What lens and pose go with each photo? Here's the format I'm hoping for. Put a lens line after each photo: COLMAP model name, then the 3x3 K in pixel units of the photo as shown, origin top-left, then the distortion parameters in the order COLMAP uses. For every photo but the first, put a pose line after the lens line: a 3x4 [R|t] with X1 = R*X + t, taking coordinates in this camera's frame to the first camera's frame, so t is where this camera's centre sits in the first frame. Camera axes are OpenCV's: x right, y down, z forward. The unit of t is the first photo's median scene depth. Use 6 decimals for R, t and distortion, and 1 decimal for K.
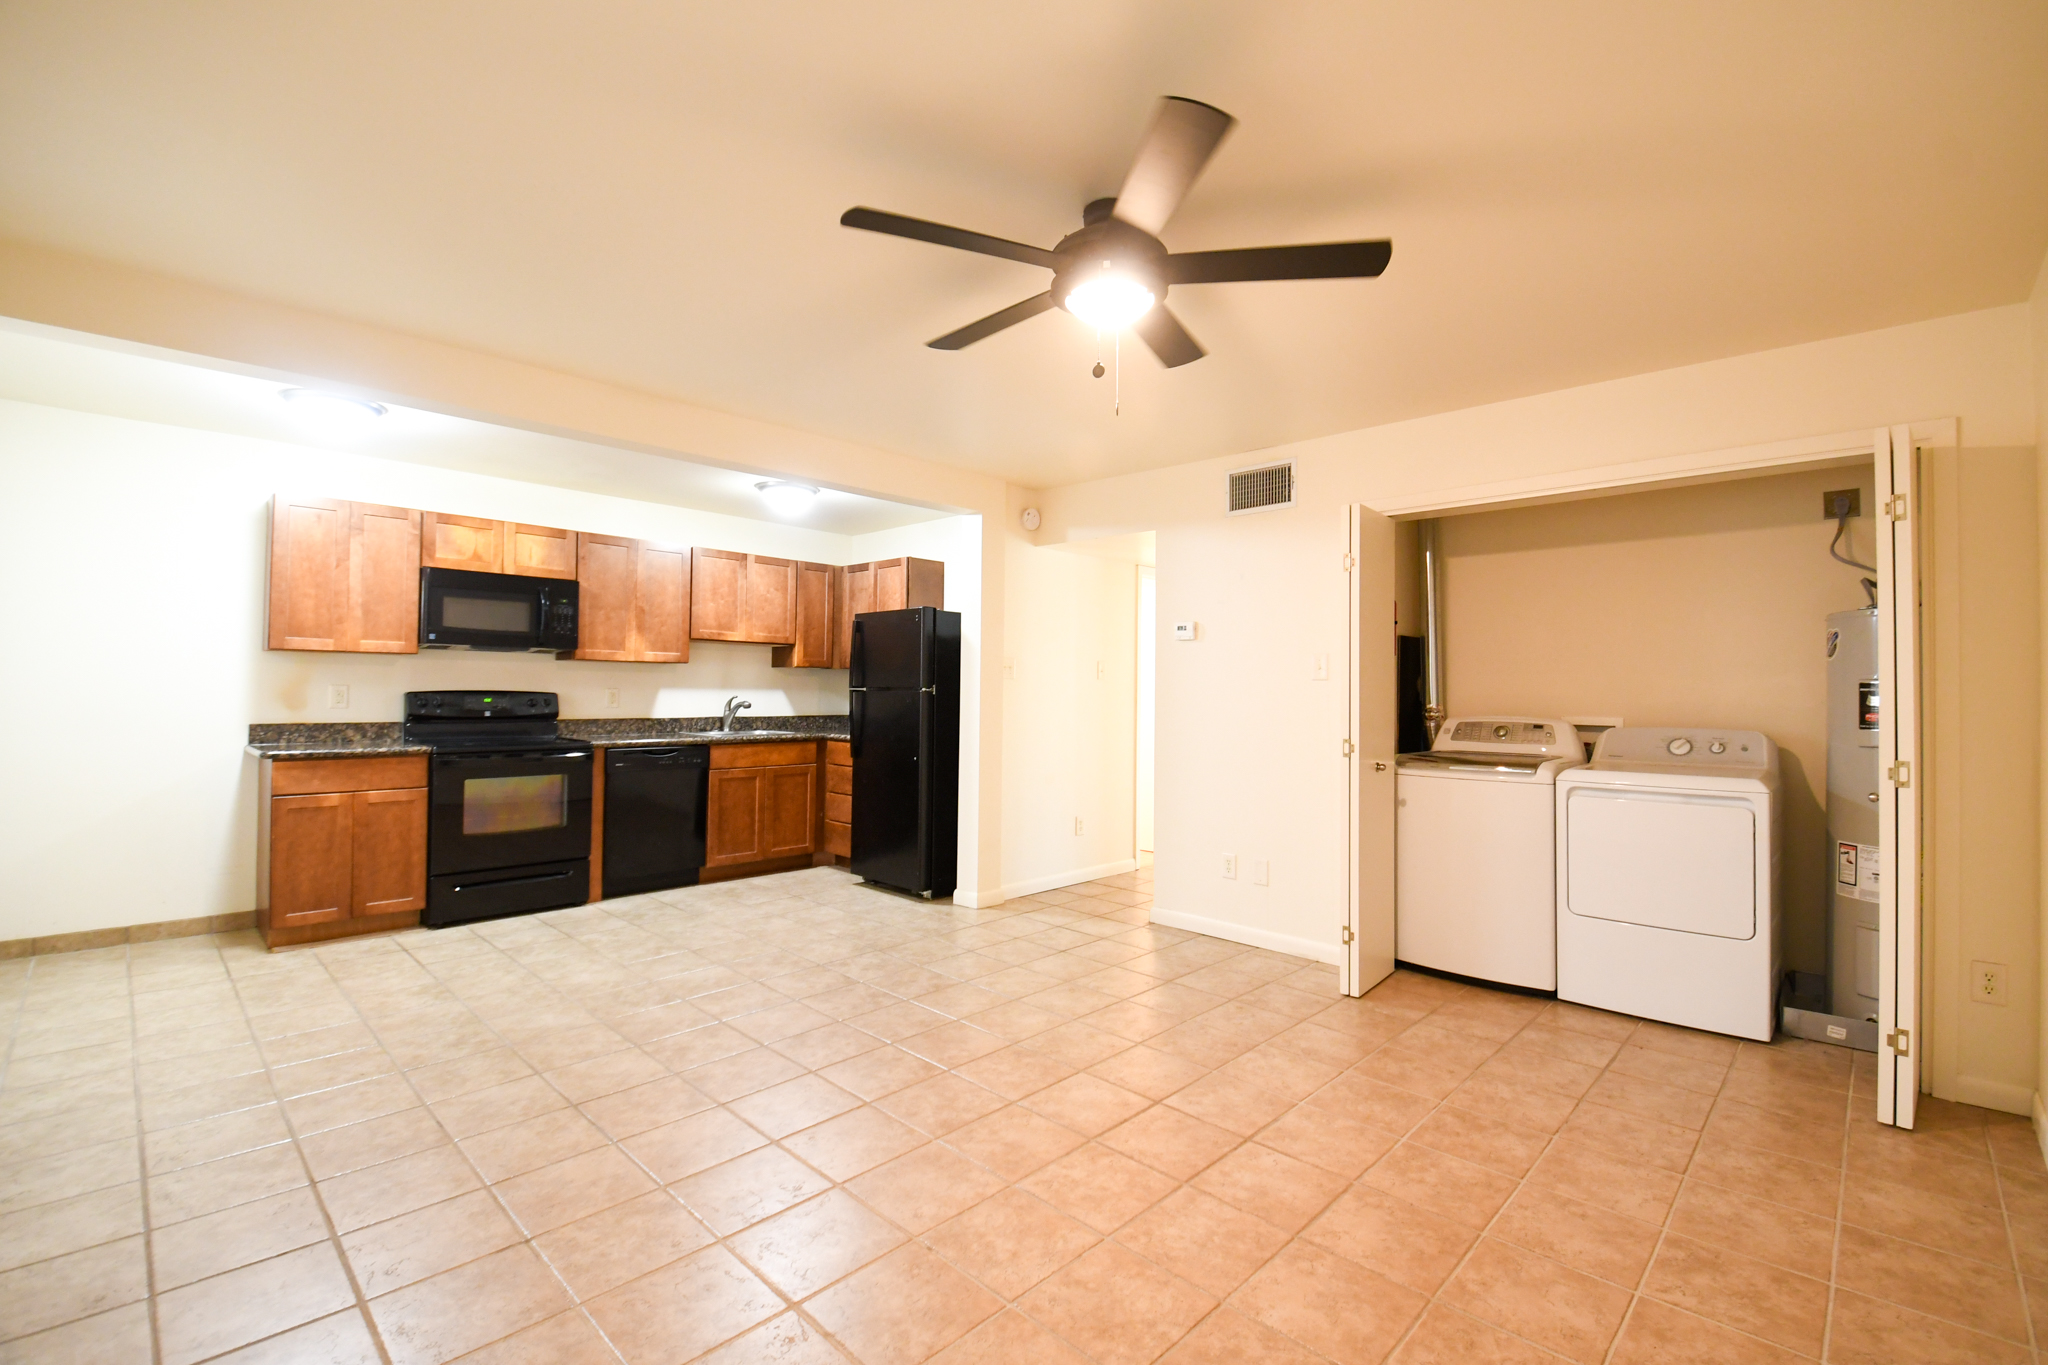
lens RADIAL K [[884.9, 0, 1049.6], [0, 884.9, 674.2], [0, 0, 1]] dist [0.015631, -0.024194]
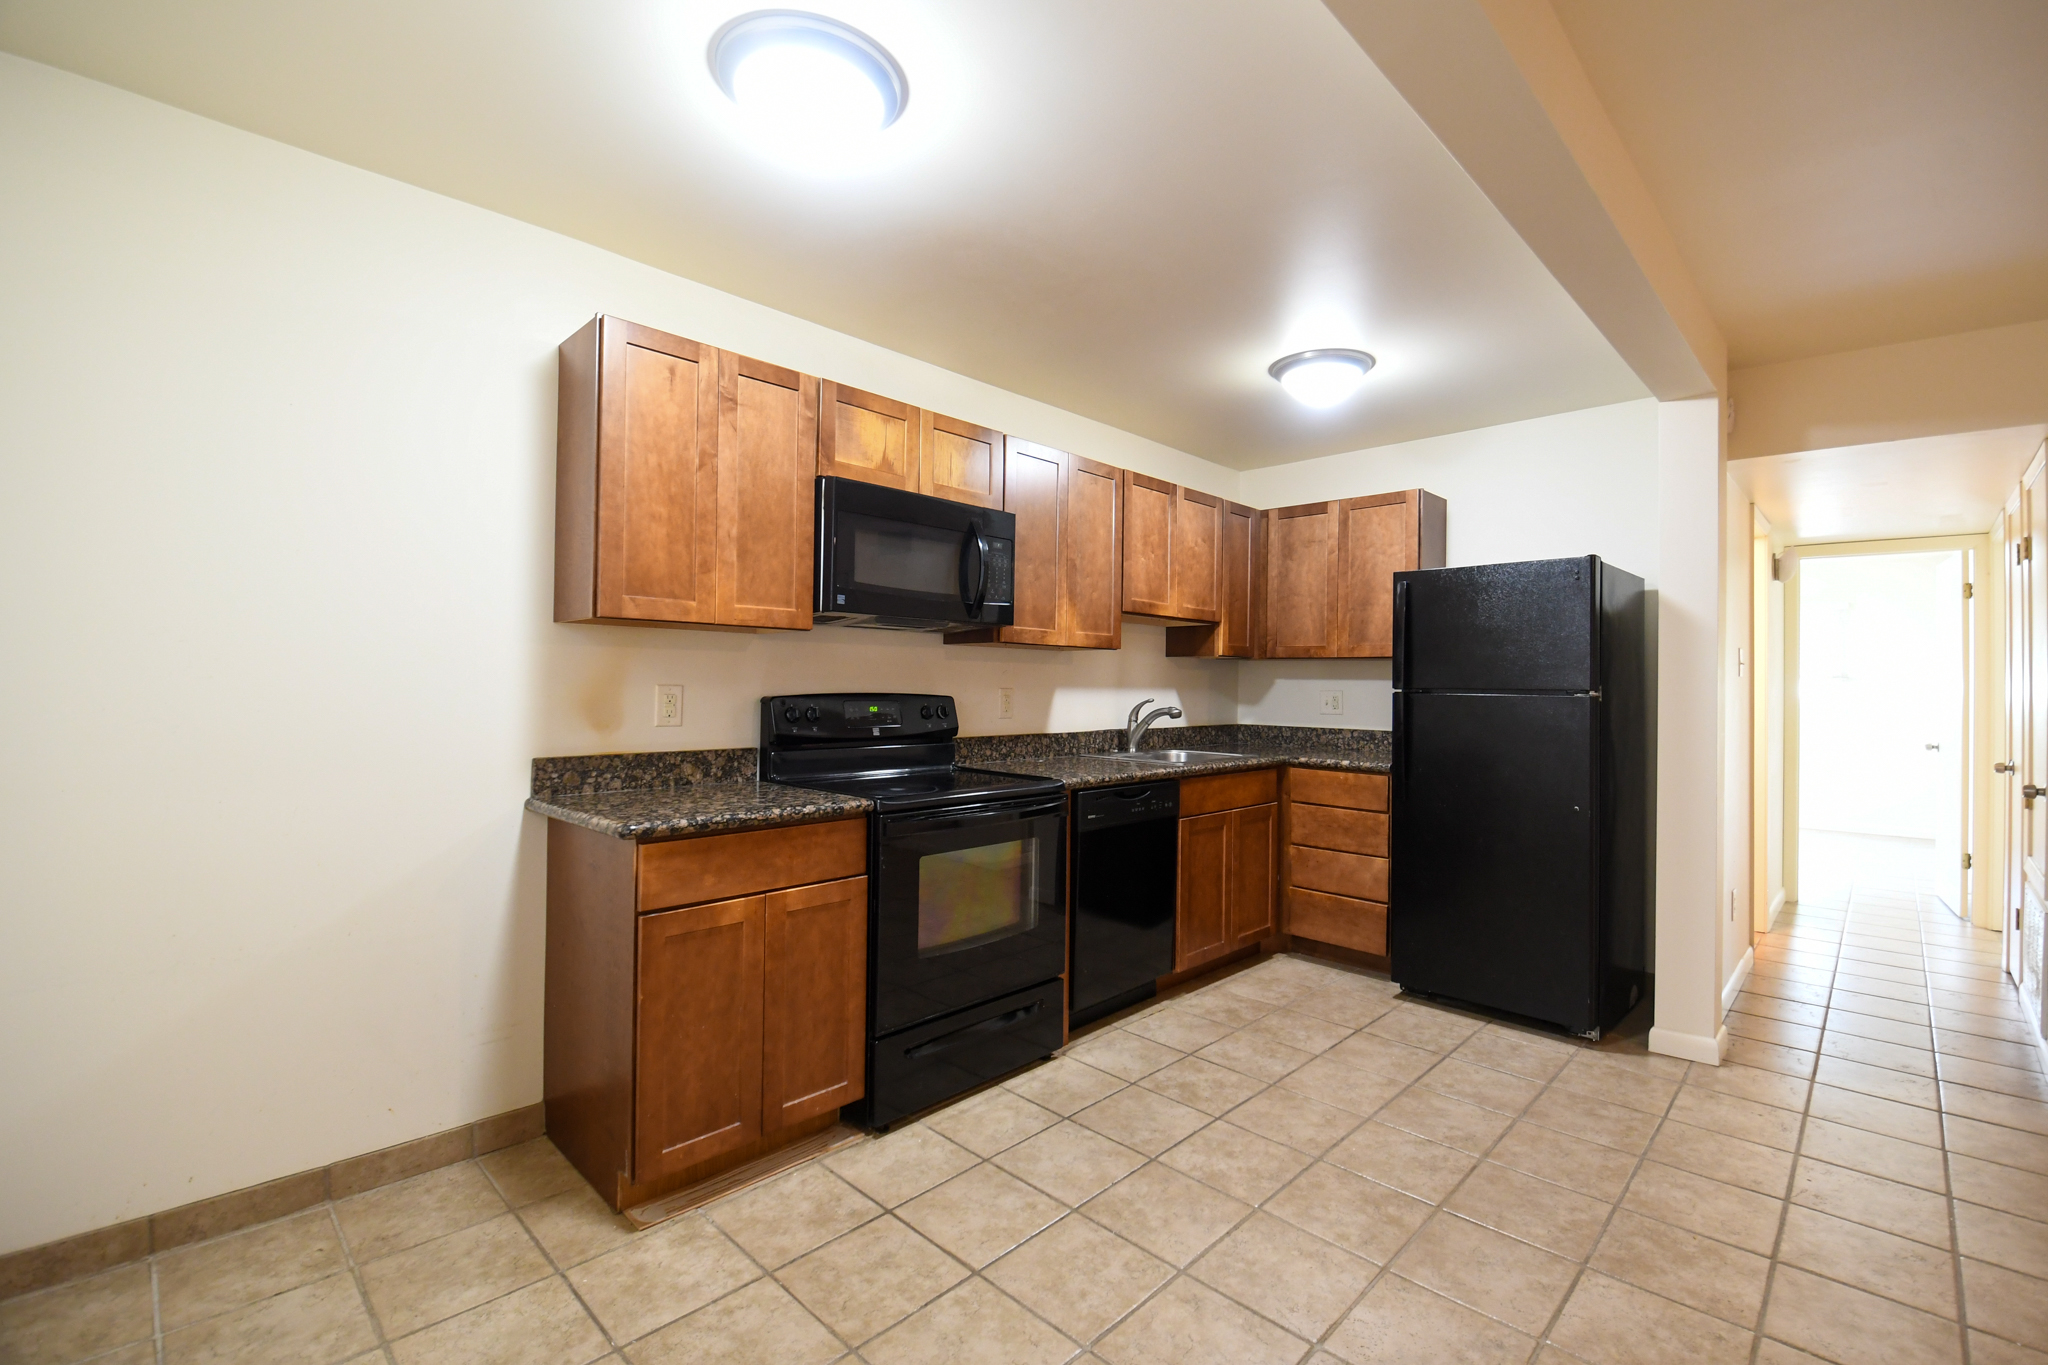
lens RADIAL K [[884.9, 0, 1049.6], [0, 884.9, 674.2], [0, 0, 1]] dist [0.015631, -0.024194]
pose [[0.999950, 0.002494, -0.009710, -0.528038], [-0.002399, 0.999950, 0.009739, -0.000788], [0.009734, -0.009715, 0.999905, 0.414301]]
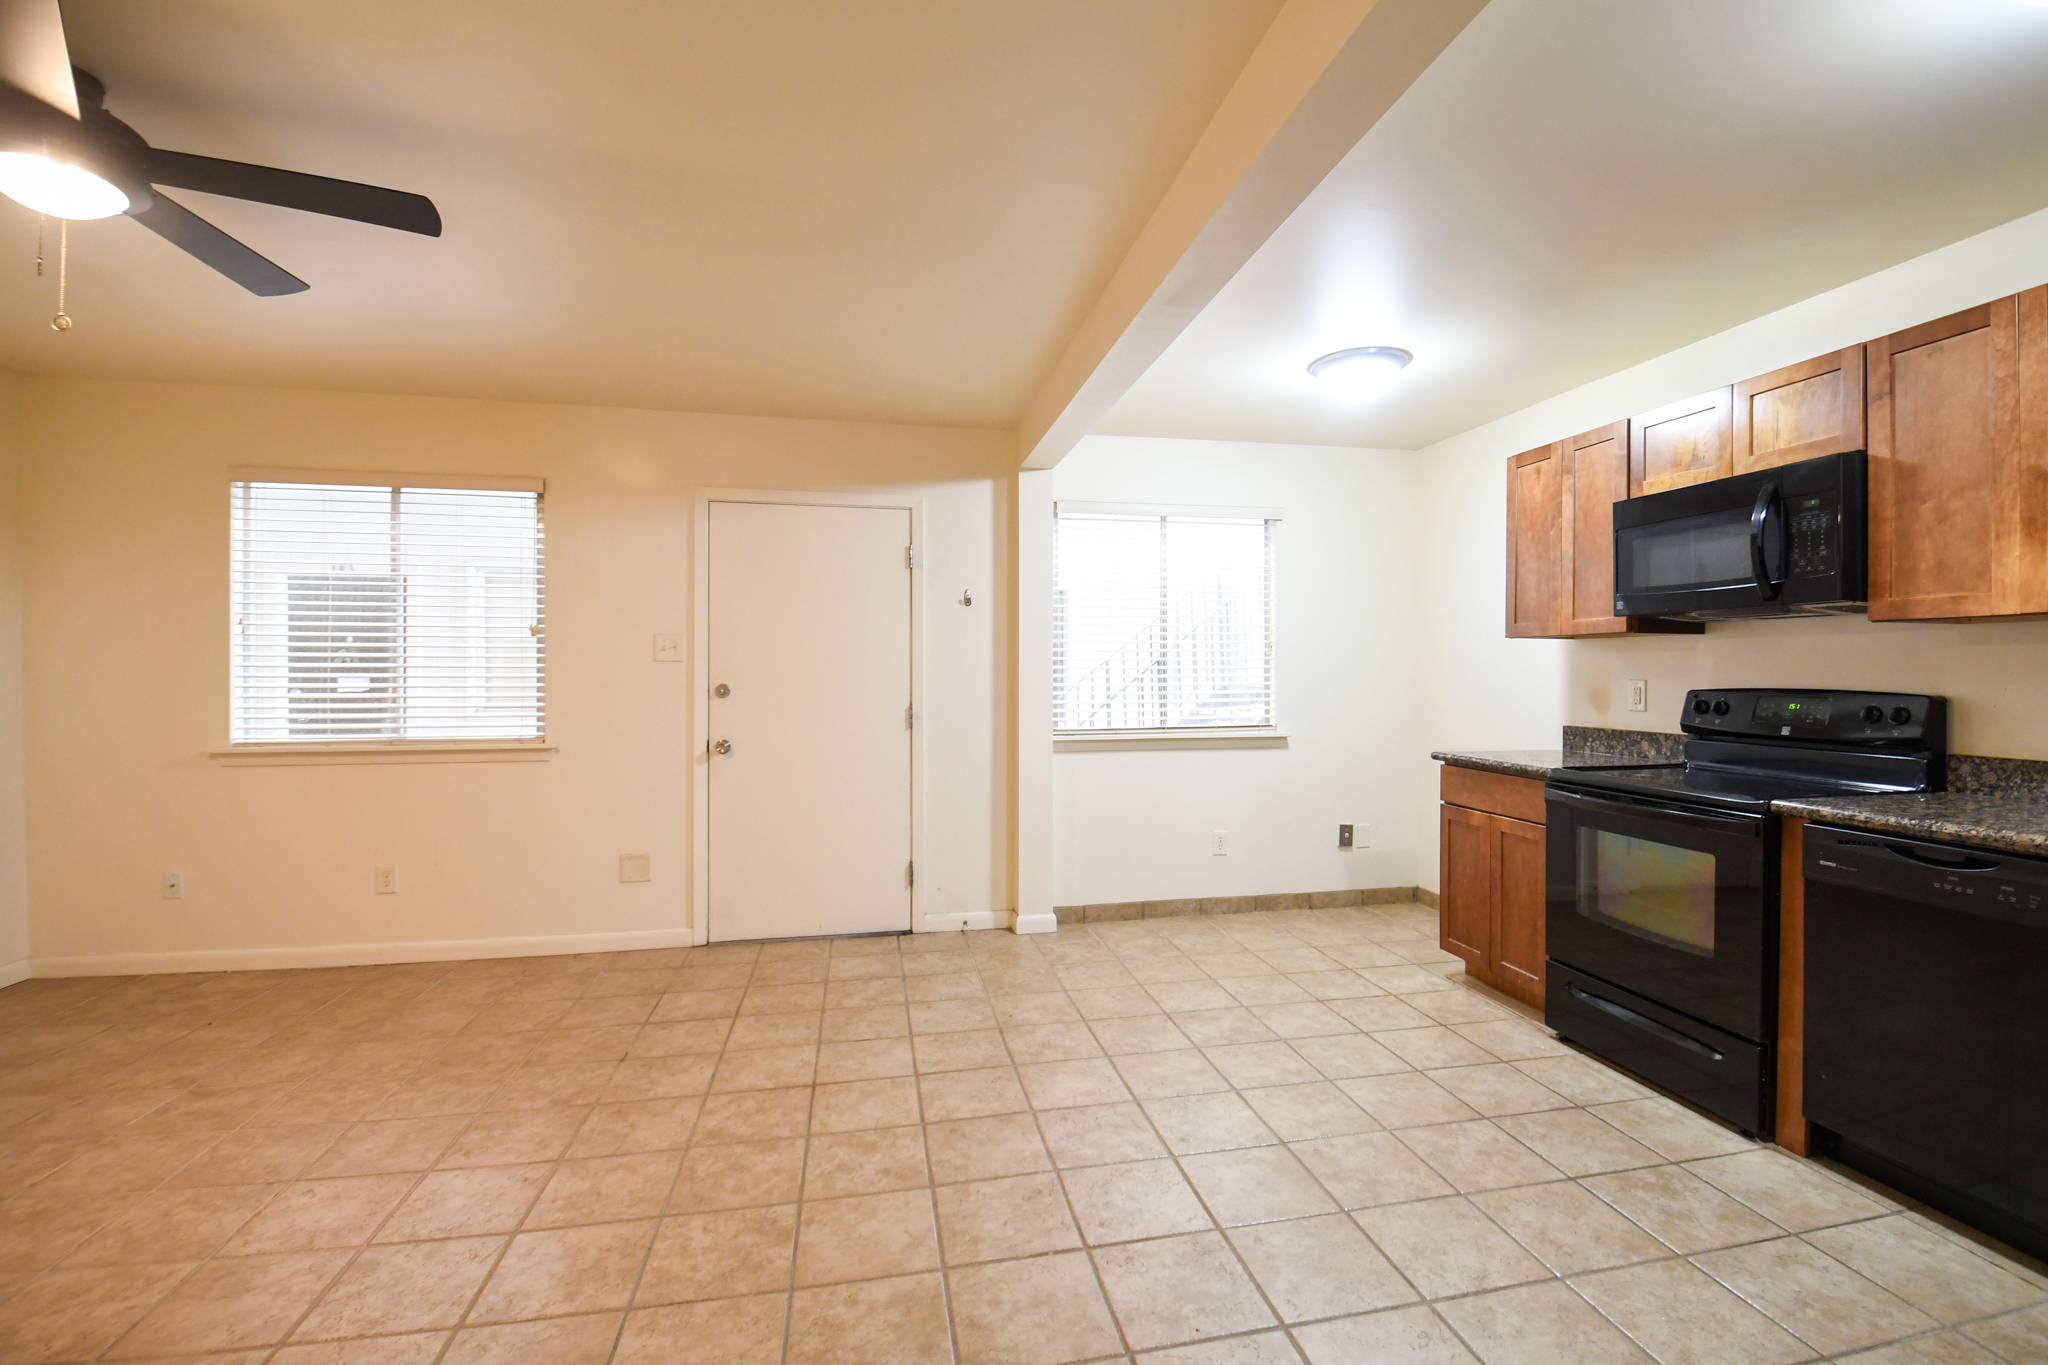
lens RADIAL K [[884.9, 0, 1049.6], [0, 884.9, 674.2], [0, 0, 1]] dist [0.015631, -0.024194]
pose [[-0.572894, -0.010089, -0.819567, 0.081934], [0.006961, 0.999828, -0.017174, 0.016078], [0.819600, -0.015544, -0.572726, 0.973858]]
